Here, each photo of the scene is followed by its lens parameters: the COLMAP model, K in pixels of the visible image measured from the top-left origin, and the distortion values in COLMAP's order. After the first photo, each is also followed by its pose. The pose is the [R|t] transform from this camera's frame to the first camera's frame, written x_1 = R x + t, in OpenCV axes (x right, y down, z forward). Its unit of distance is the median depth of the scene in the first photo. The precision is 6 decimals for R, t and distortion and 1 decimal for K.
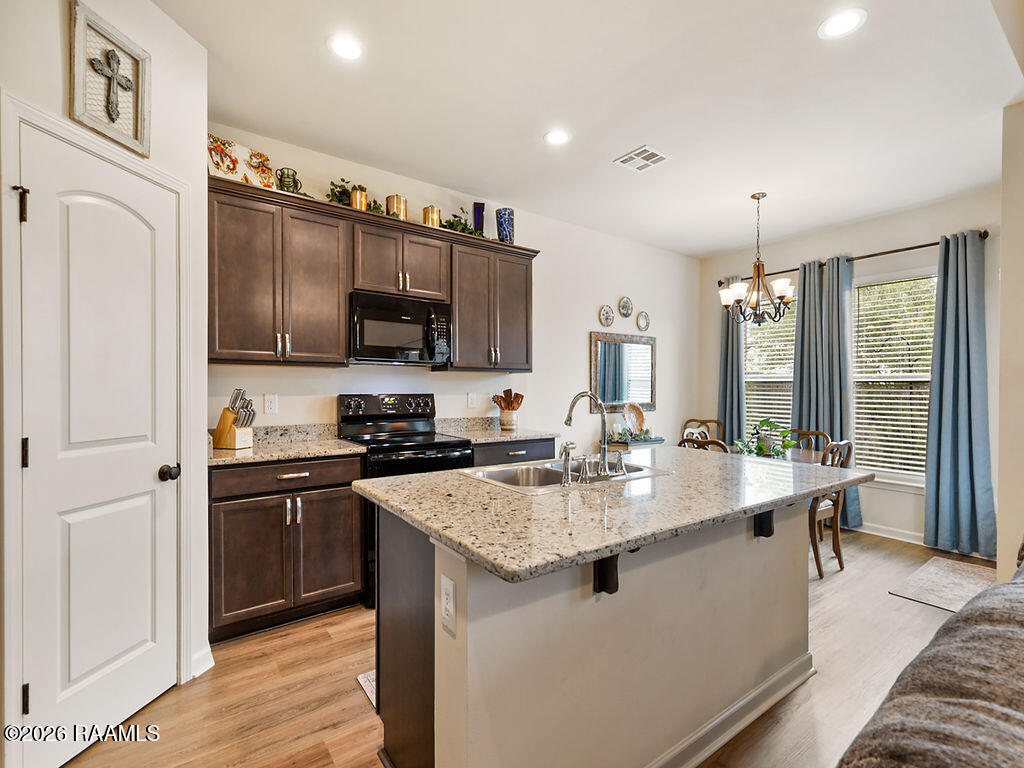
lens RADIAL K [[472.2, 0, 512.2], [0, 472.2, 376.8], [0, 0, 1]] dist [0.002281, -0.001033]
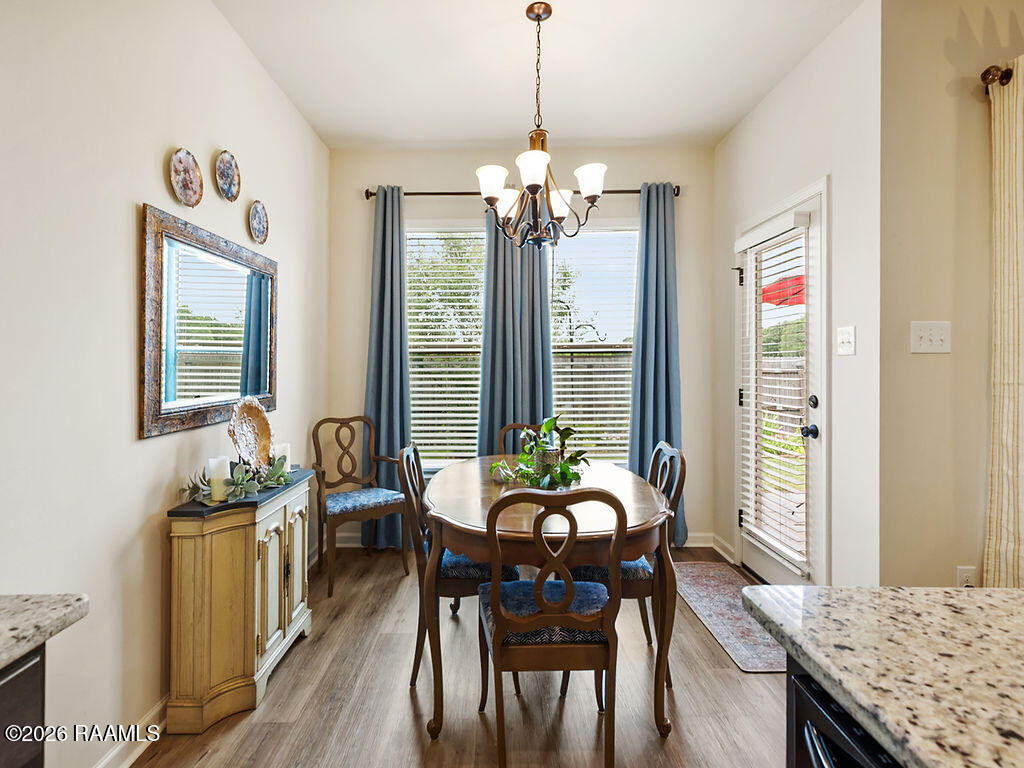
lens RADIAL K [[489.0, 0, 494.2], [0, 489.0, 352.8], [0, 0, 1]] dist [0.001565, 0.000384]
pose [[0.588099, 0.006341, 0.808764, 0.029114], [-0.008834, 0.999960, -0.001416, 0.012294], [-0.808740, -0.006312, 0.588132, 0.614179]]
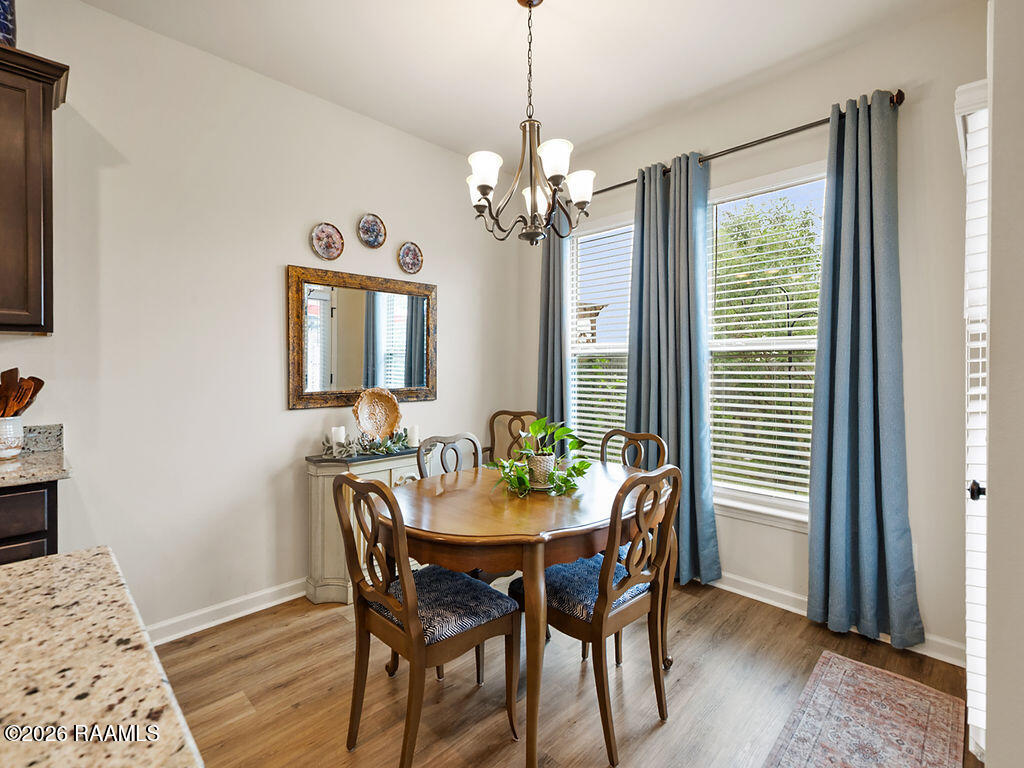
lens RADIAL K [[478.7, 0, 516.7], [0, 478.7, 359.1], [0, 0, 1]] dist [0.009891, 0.000506]
pose [[0.985810, -0.007145, 0.167713, 0.361599], [0.005866, 0.999950, 0.008117, 0.013908], [-0.167762, -0.007018, 0.985803, 0.410053]]
